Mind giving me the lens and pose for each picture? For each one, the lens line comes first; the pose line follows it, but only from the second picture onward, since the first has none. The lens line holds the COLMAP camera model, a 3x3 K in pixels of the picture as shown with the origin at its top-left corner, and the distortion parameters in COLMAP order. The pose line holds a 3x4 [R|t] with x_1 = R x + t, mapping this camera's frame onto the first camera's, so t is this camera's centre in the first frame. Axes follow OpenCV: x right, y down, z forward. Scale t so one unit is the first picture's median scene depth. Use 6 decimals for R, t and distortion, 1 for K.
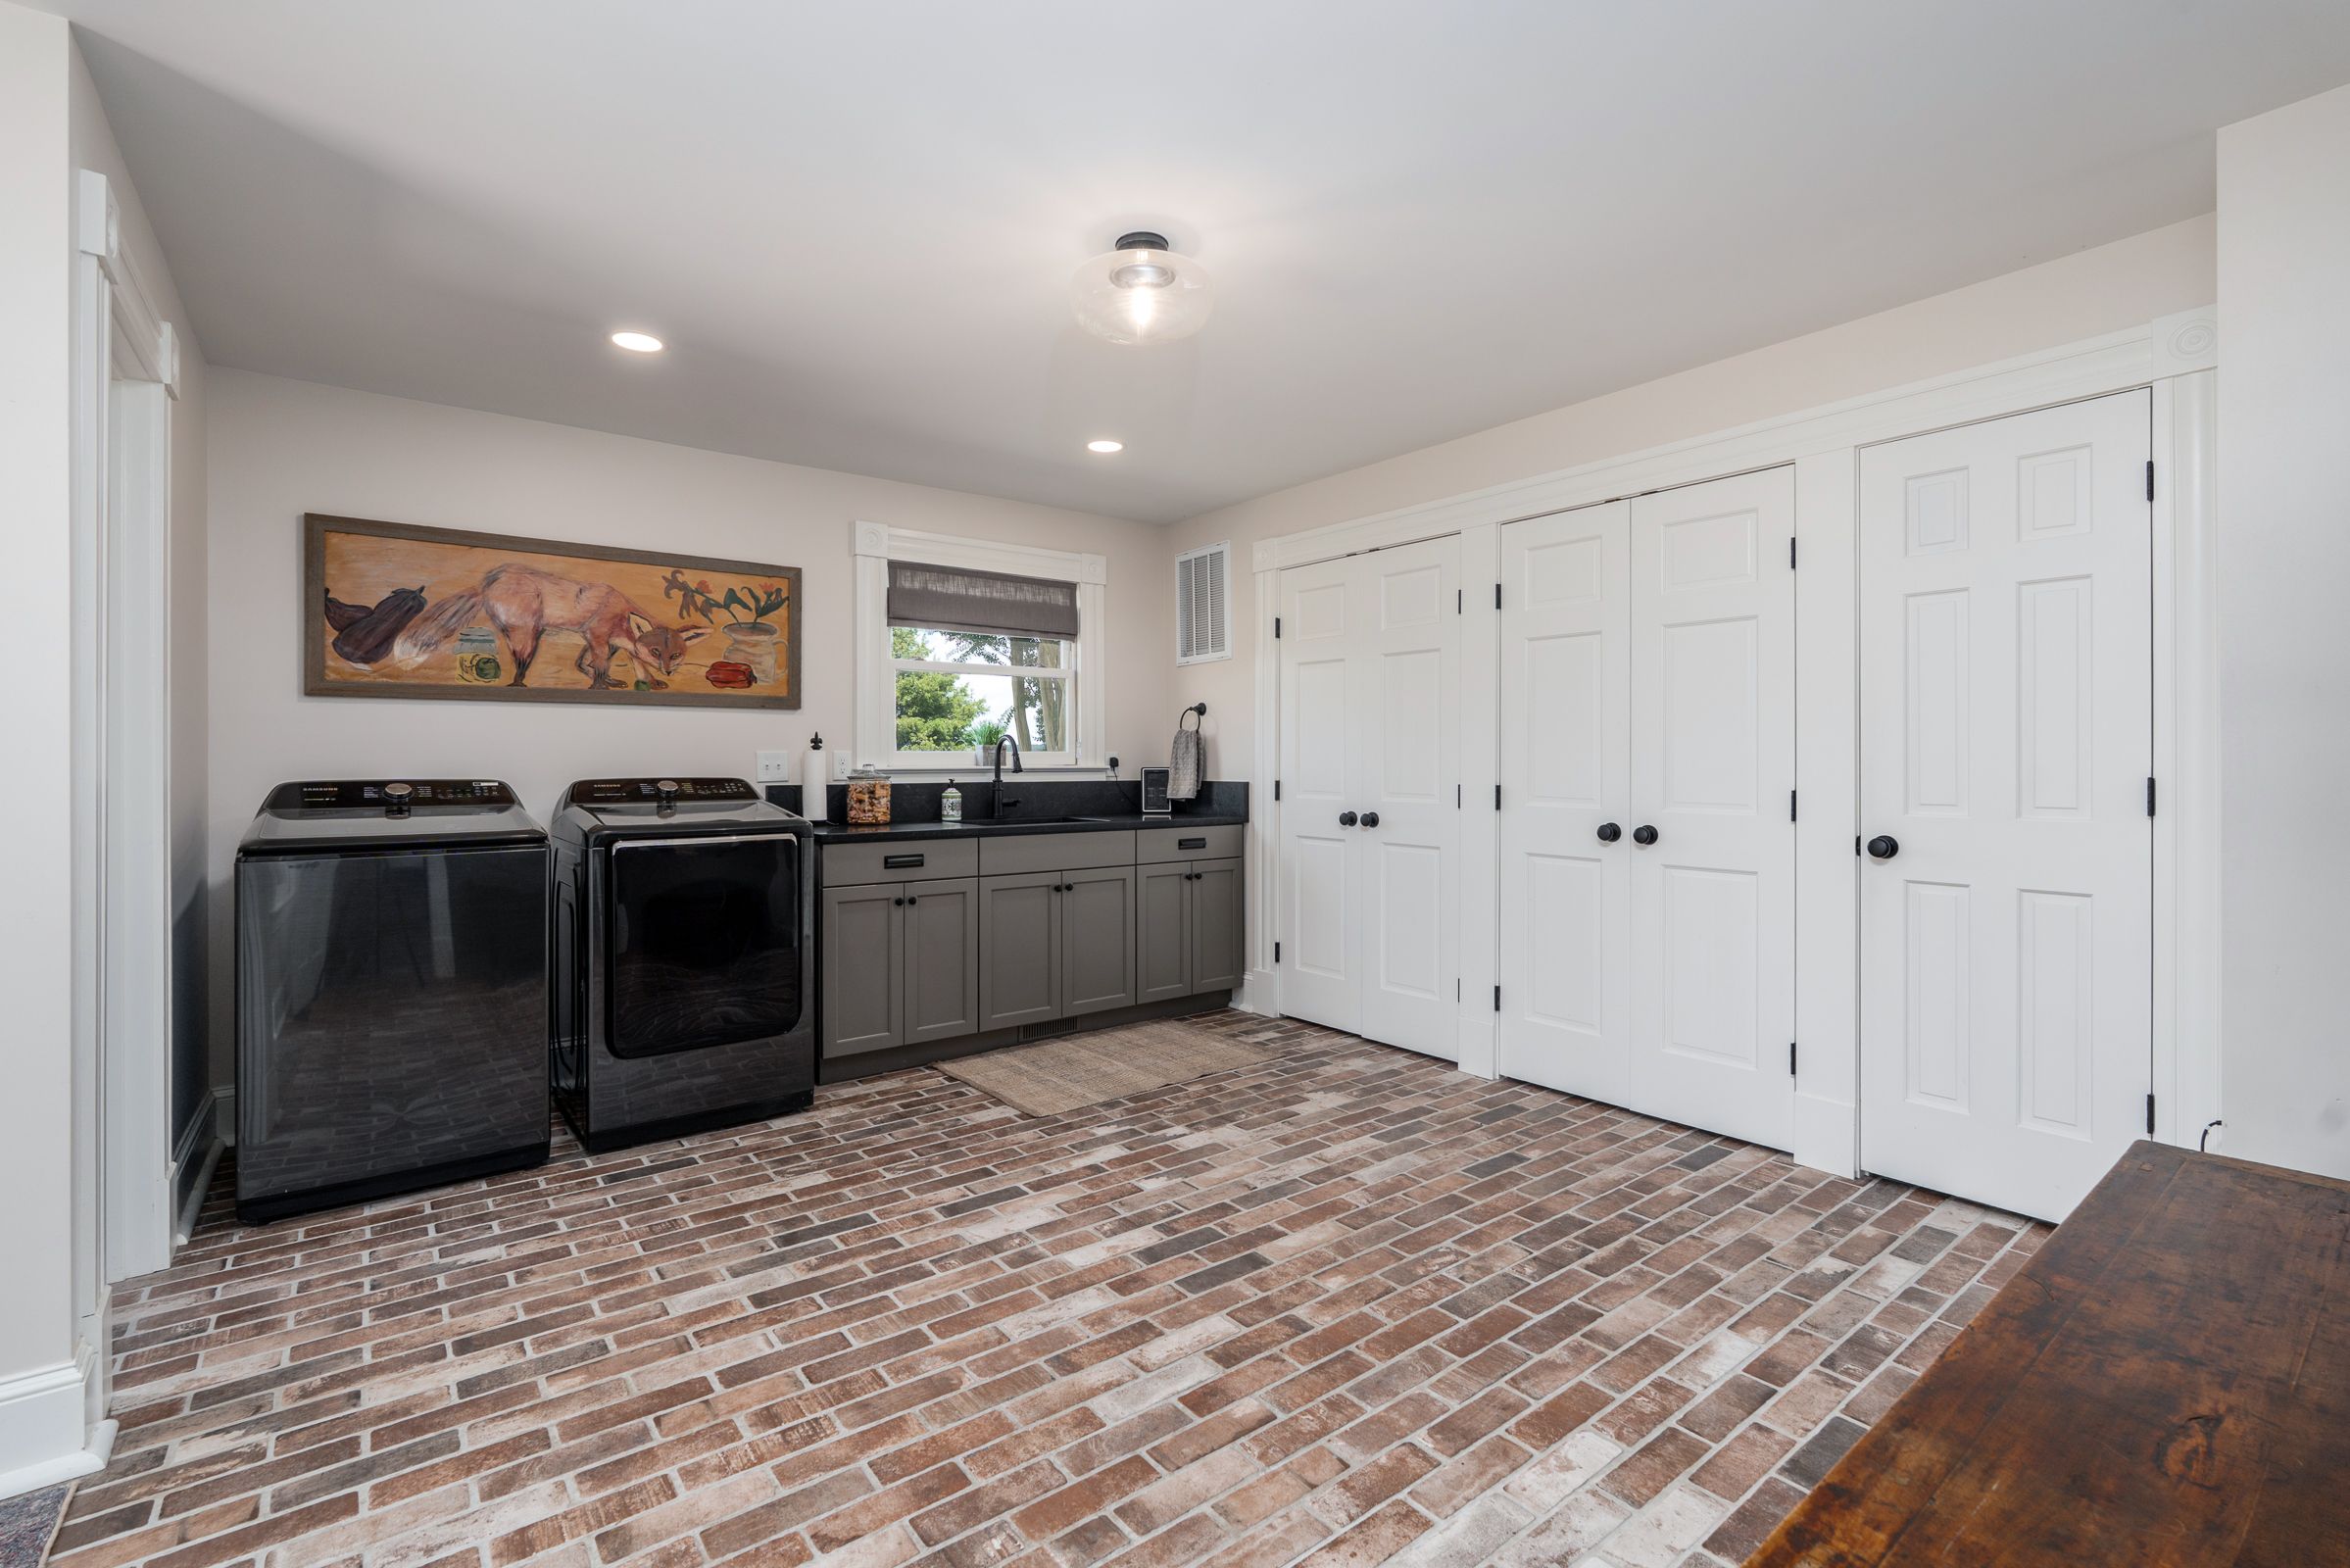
lens RADIAL K [[1055.1, 0, 1187.2], [0, 1055.1, 765.1], [0, 0, 1]] dist [-0.003894, 0.000231]
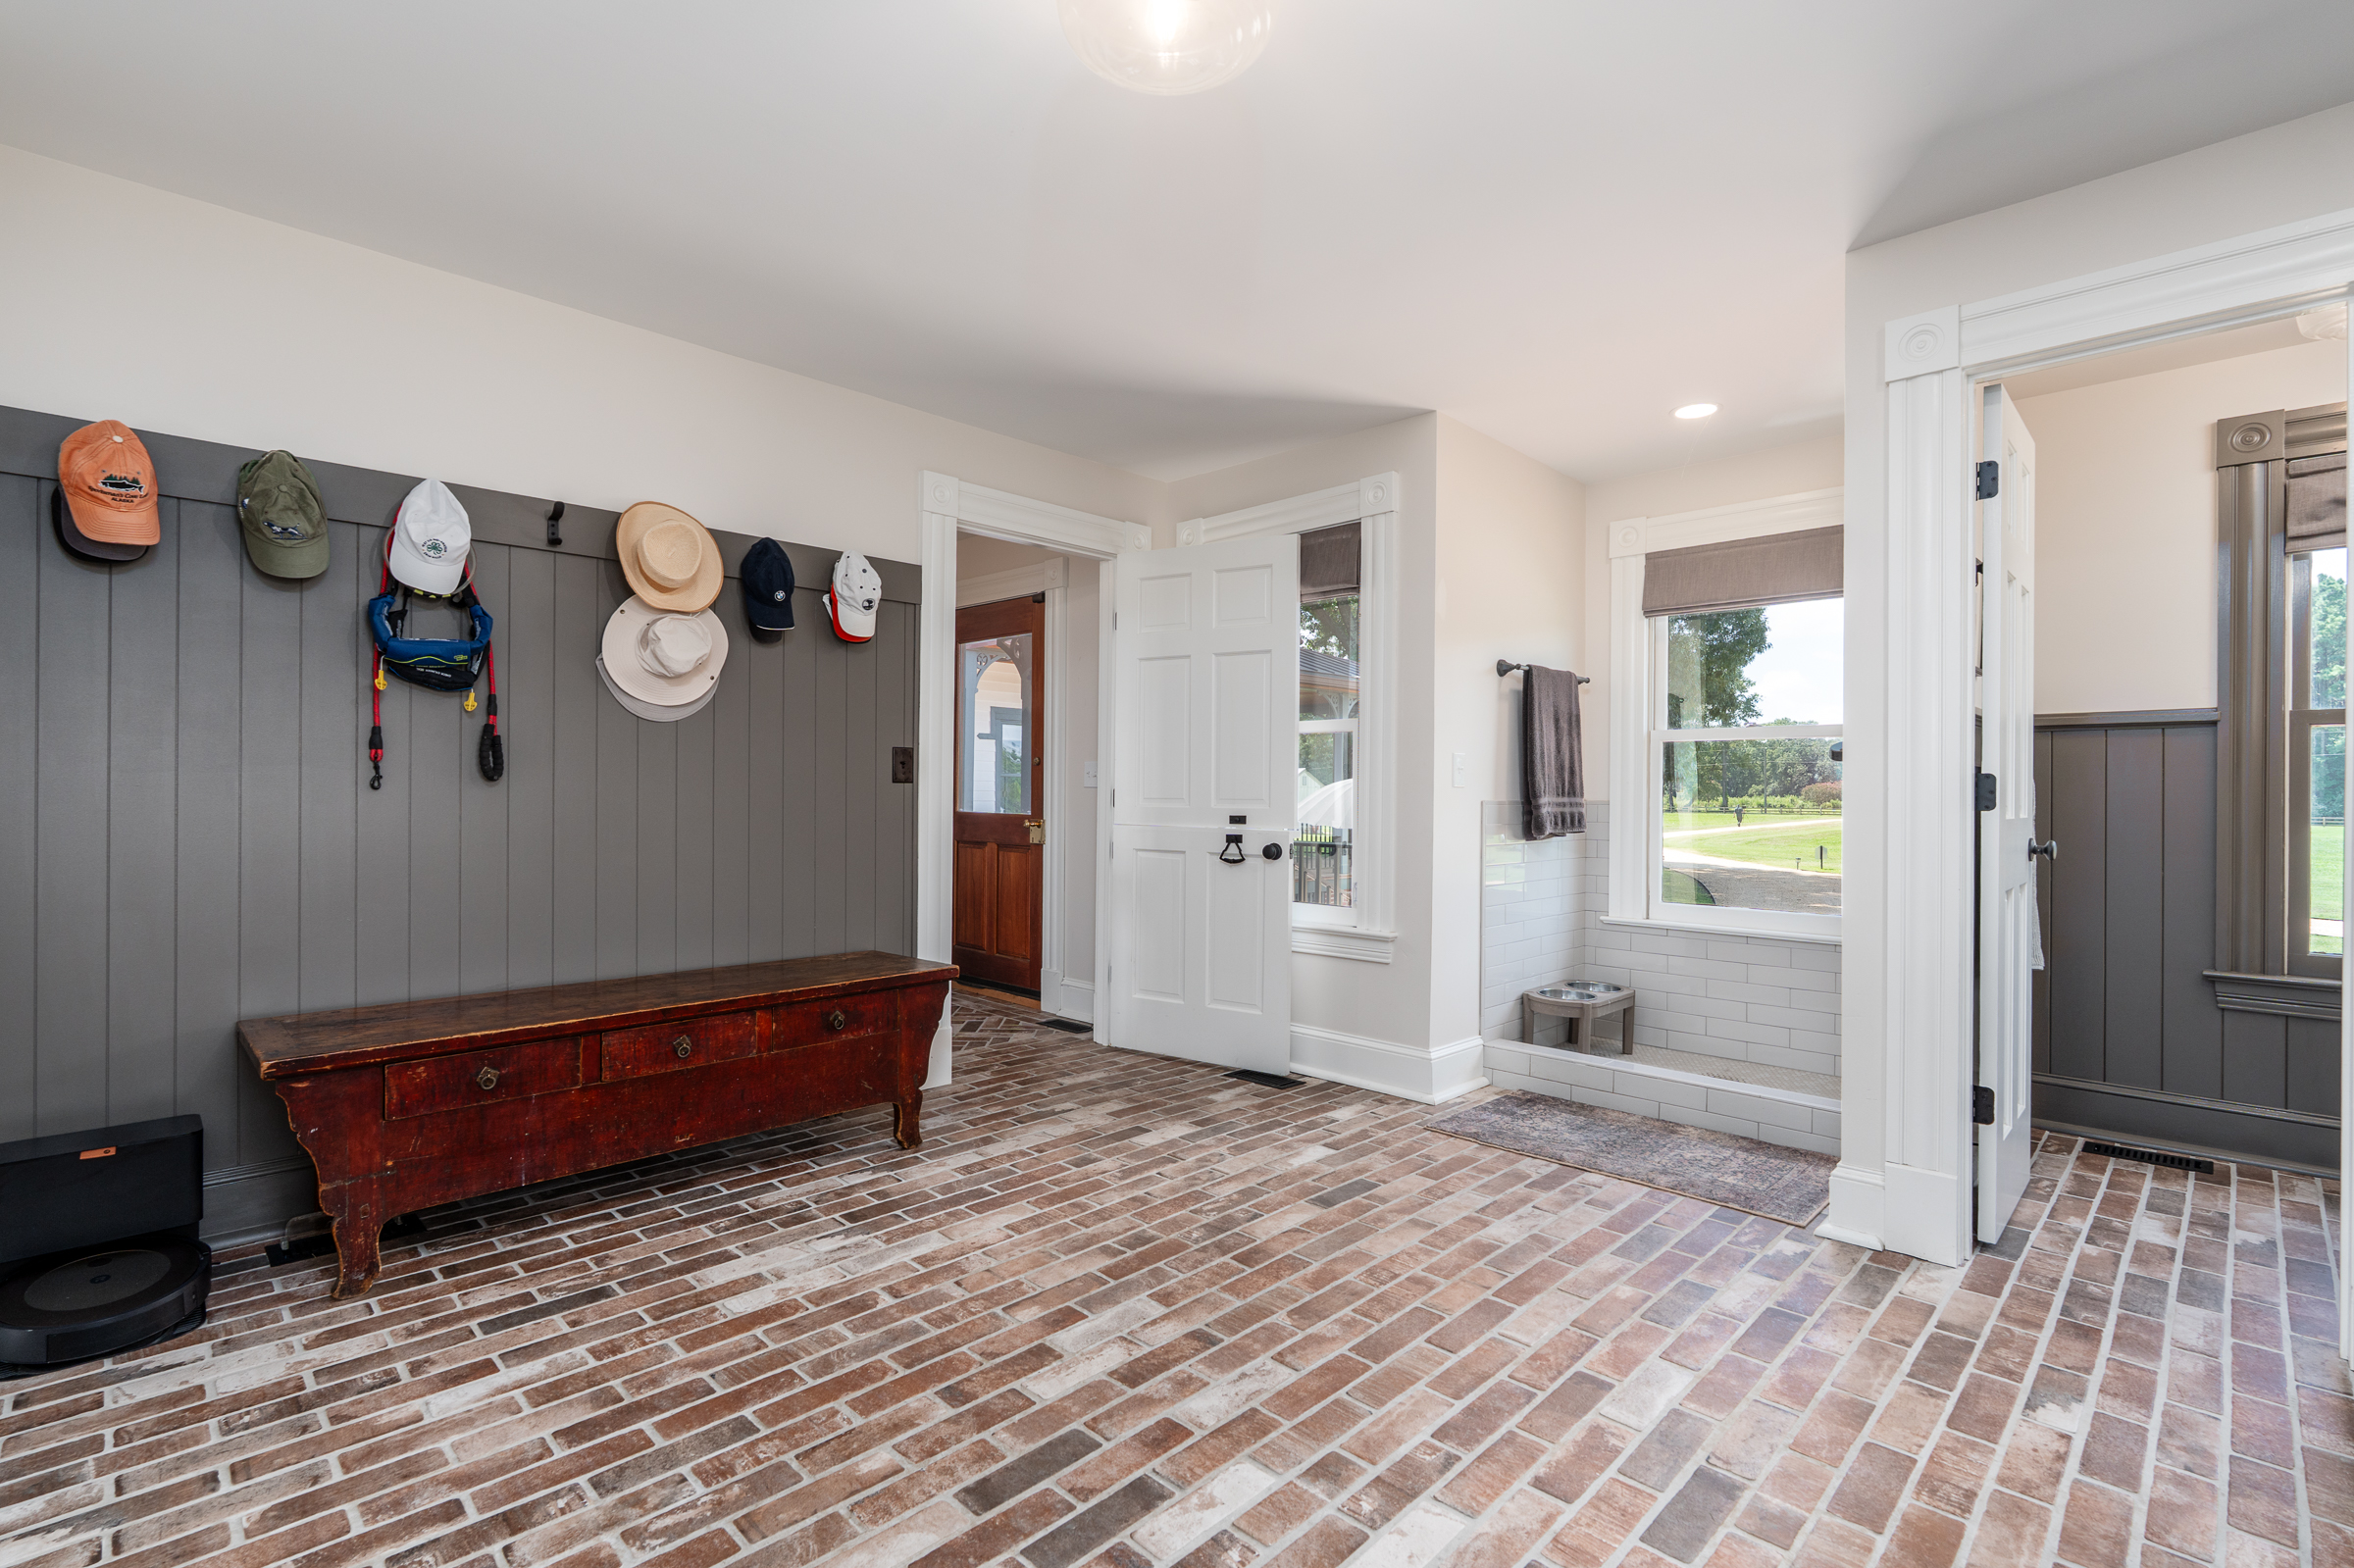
lens RADIAL K [[1056.7, 0, 1180.7], [0, 1056.7, 782.4], [0, 0, 1]] dist [-0.003894, 0.000231]
pose [[-0.993518, -0.006963, -0.113464, 0.019954], [-0.006142, 0.999952, -0.007584, 0.035957], [0.113511, -0.006838, -0.993513, 1.715016]]
